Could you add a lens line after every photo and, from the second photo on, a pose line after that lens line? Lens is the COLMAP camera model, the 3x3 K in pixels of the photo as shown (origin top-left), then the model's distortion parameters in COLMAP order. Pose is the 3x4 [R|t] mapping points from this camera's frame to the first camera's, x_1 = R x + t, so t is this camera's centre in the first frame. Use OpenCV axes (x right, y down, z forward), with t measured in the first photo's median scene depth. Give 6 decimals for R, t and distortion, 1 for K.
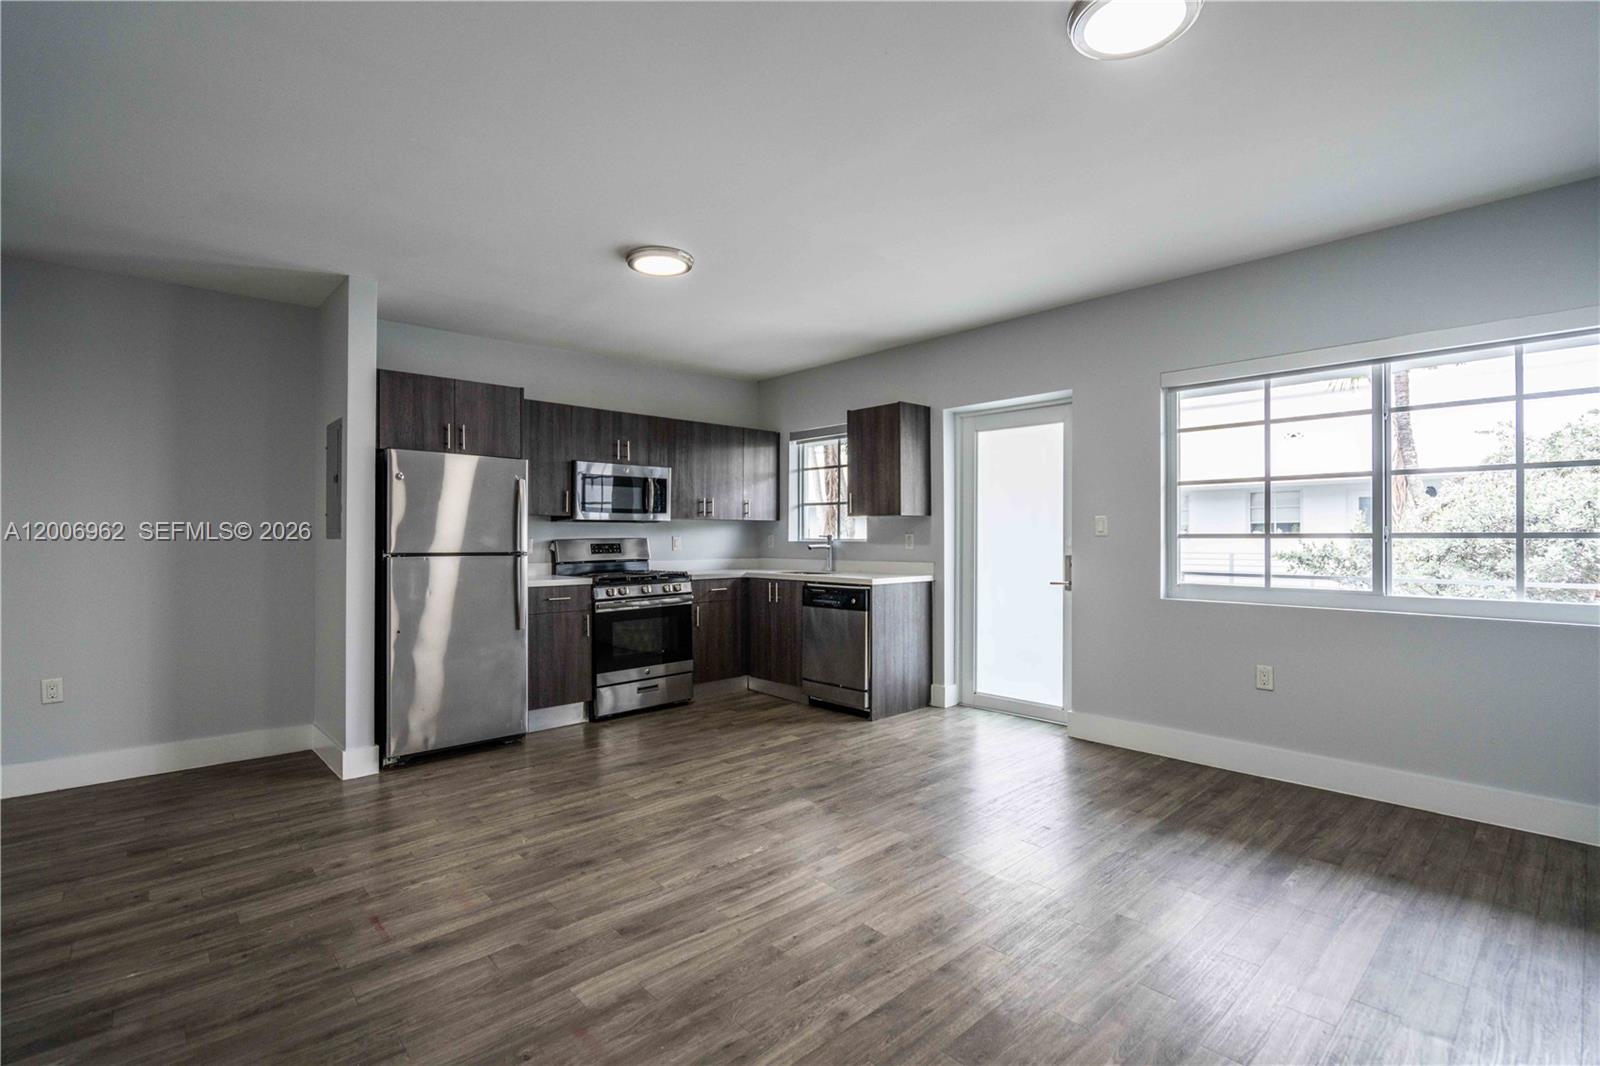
lens RADIAL K [[757.5, 0, 850.6], [0, 757.5, 533.3], [0, 0, 1]] dist [0.018352, 0.000130]
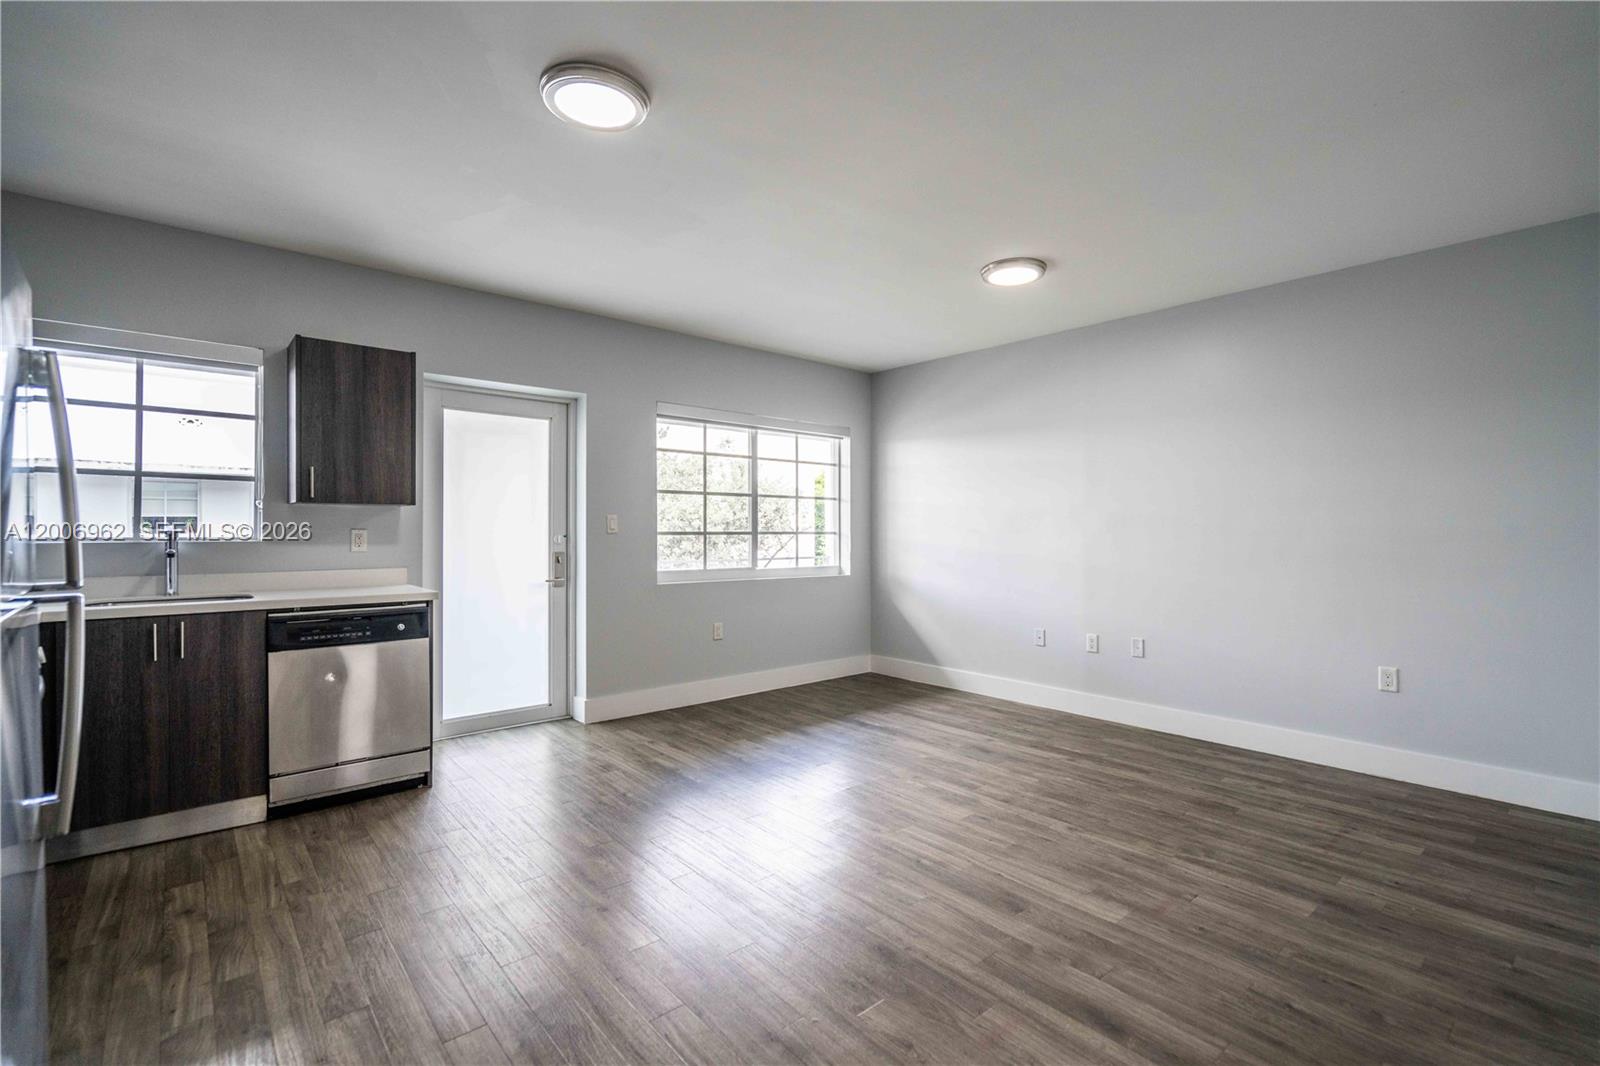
lens RADIAL K [[708.1, 0, 808.6], [0, 708.1, 507.7], [0, 0, 1]] dist [-0.000712, -0.000032]
pose [[0.047995, 0.040036, 0.998045, -1.093838], [0.002202, 0.999190, -0.040188, 0.012938], [-0.998845, 0.004126, 0.047868, 1.045868]]
